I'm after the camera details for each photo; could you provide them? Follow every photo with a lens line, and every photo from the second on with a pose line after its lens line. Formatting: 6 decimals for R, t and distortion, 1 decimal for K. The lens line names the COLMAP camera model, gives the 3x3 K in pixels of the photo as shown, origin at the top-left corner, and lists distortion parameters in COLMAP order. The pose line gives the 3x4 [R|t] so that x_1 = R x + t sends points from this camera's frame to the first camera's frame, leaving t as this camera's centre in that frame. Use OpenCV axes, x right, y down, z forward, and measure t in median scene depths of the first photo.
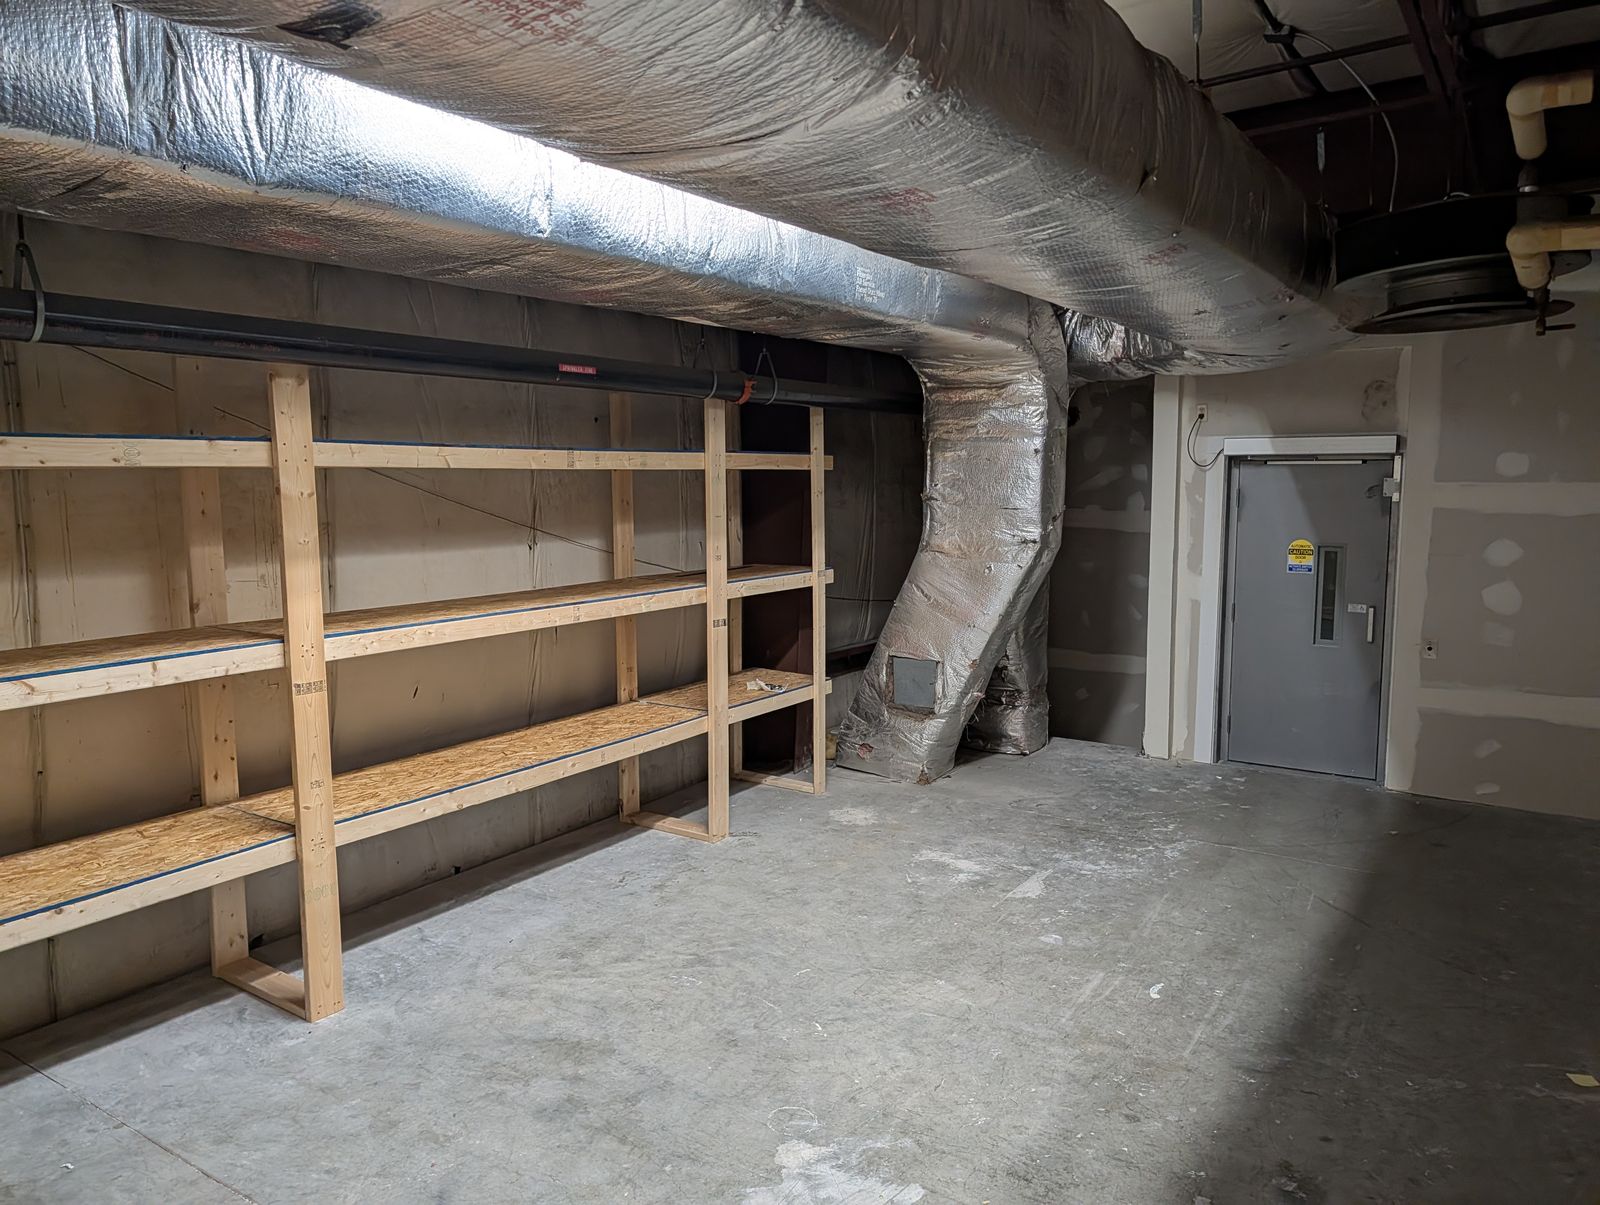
lens RADIAL K [[1144.8, 0, 800.5], [0, 1144.8, 574.7], [0, 0, 1]] dist [0.030015, -0.020991]
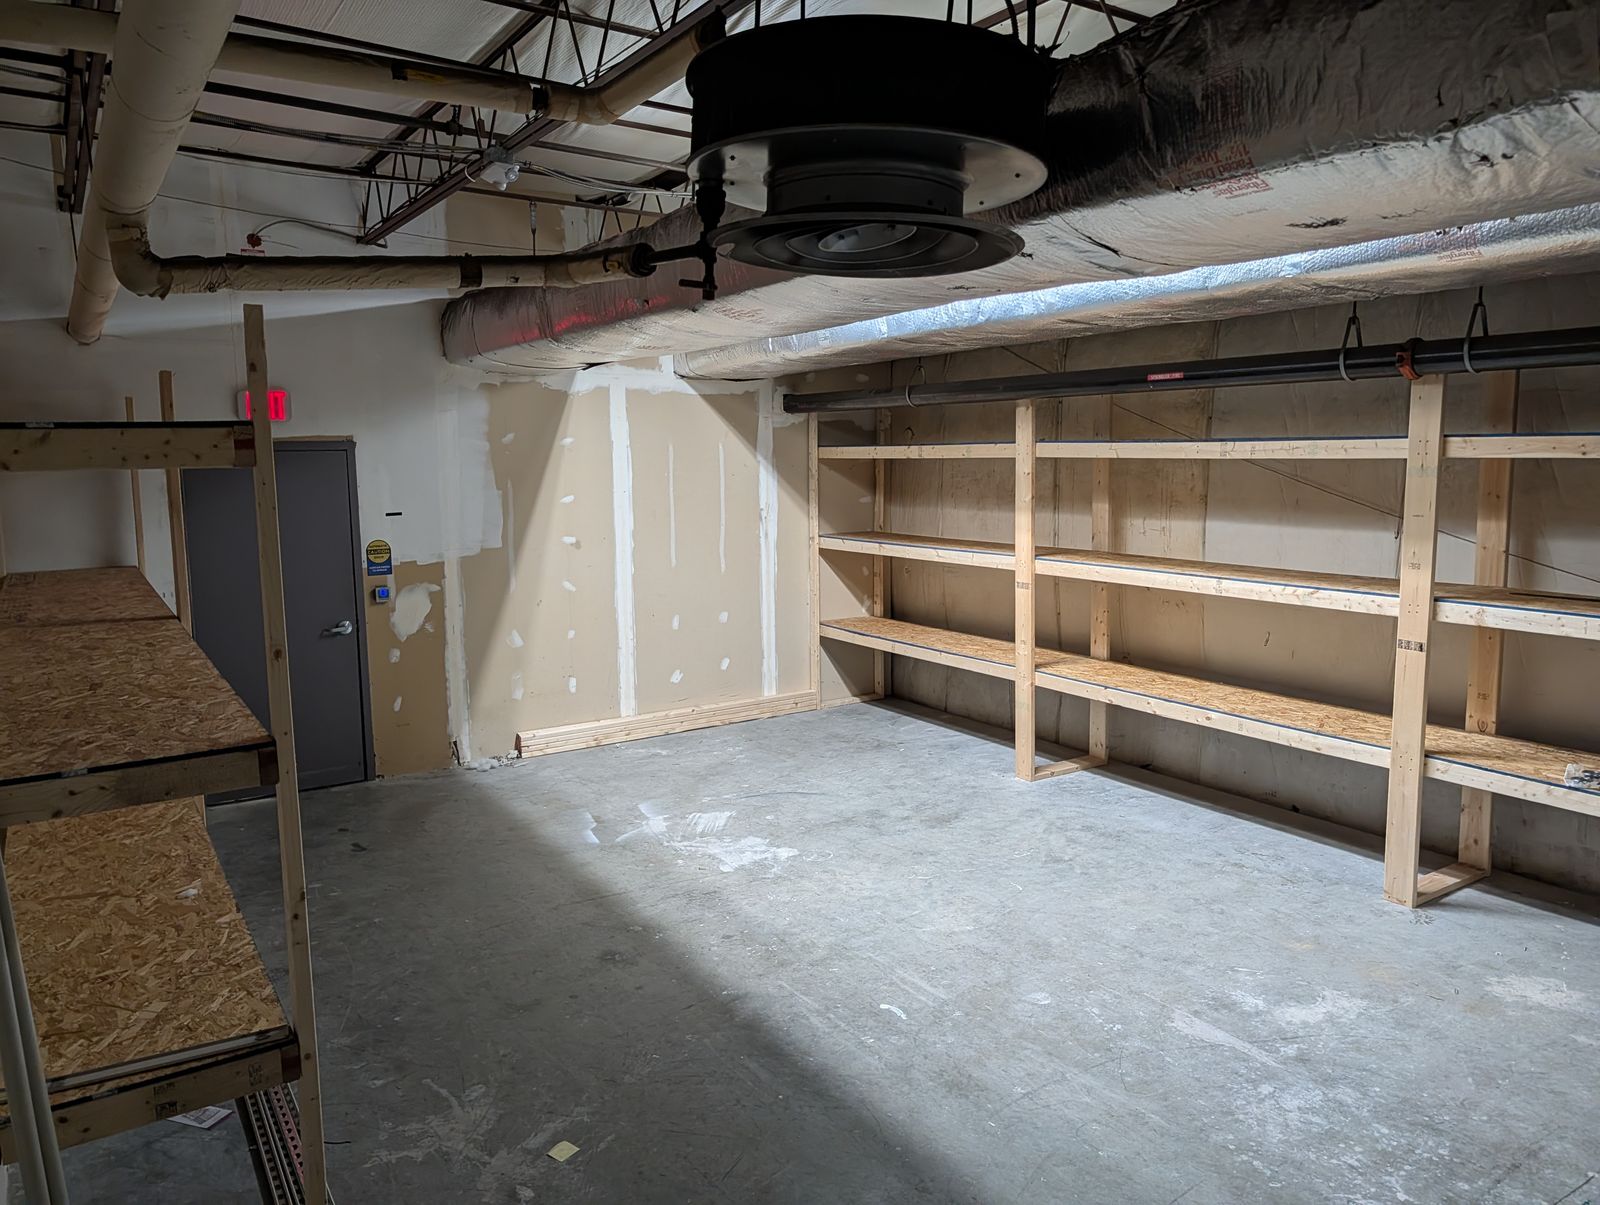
lens RADIAL K [[1144.8, 0, 809.2], [0, 1144.8, 601.1], [0, 0, 1]] dist [0.030015, -0.020991]
pose [[-0.389418, 0.131127, -0.911679, 1.185143], [-0.070552, 0.982660, 0.171472, -0.141551], [0.918355, 0.131095, -0.373414, 1.259116]]
